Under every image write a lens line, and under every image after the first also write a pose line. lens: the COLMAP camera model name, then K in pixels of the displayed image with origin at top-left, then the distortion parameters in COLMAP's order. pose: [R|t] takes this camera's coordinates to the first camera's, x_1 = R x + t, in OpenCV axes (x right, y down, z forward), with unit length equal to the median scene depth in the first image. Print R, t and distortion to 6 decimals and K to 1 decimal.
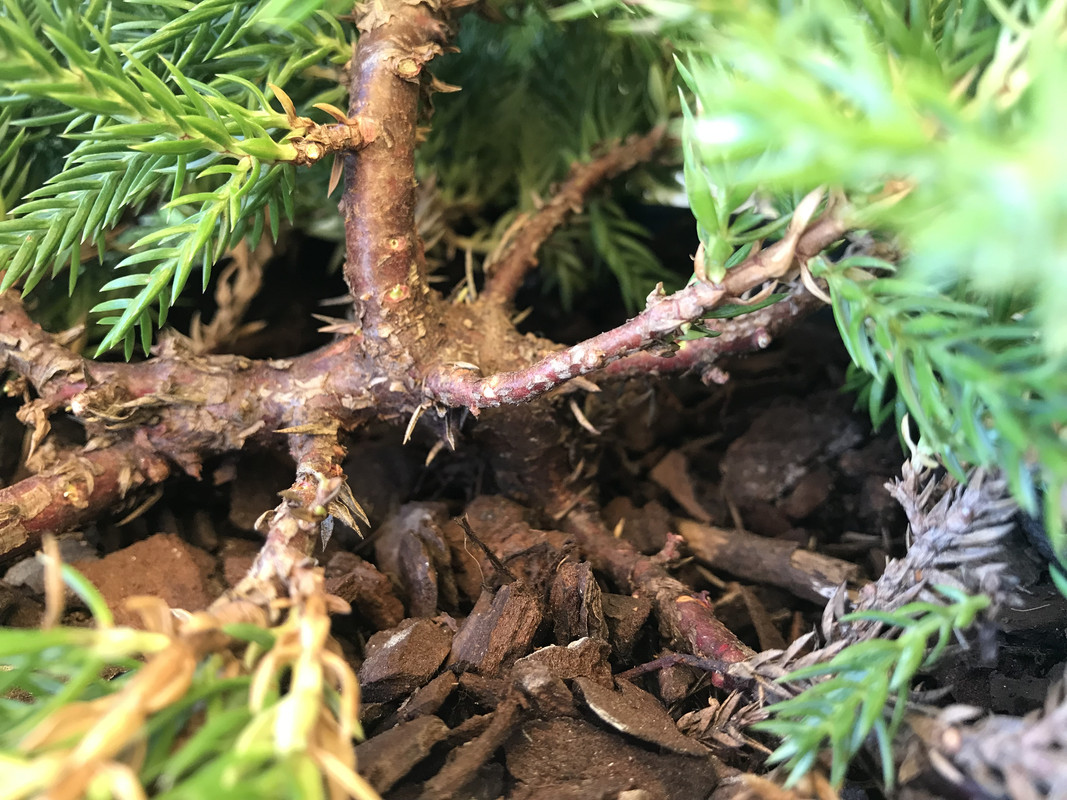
lens RADIAL K [[959.7, 0, 533.5], [0, 959.7, 400.0], [0, 0, 1]] dist [0.039774, -0.120655]
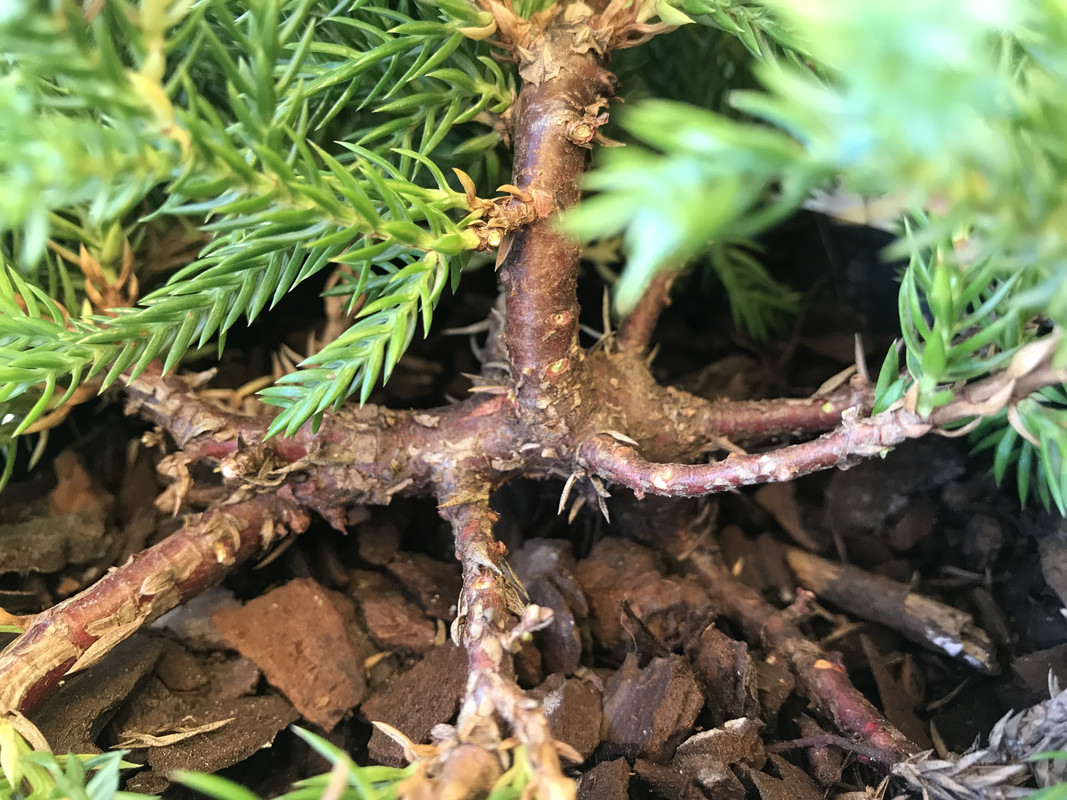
lens RADIAL K [[957.4, 0, 533.5], [0, 957.4, 400.0], [0, 0, 1]] dist [0.231595, -0.900144]
pose [[0.998786, 0.026415, 0.041575, -0.200187], [-0.032365, 0.988208, 0.149661, -0.215917], [-0.037131, -0.150825, 0.987863, 0.019594]]
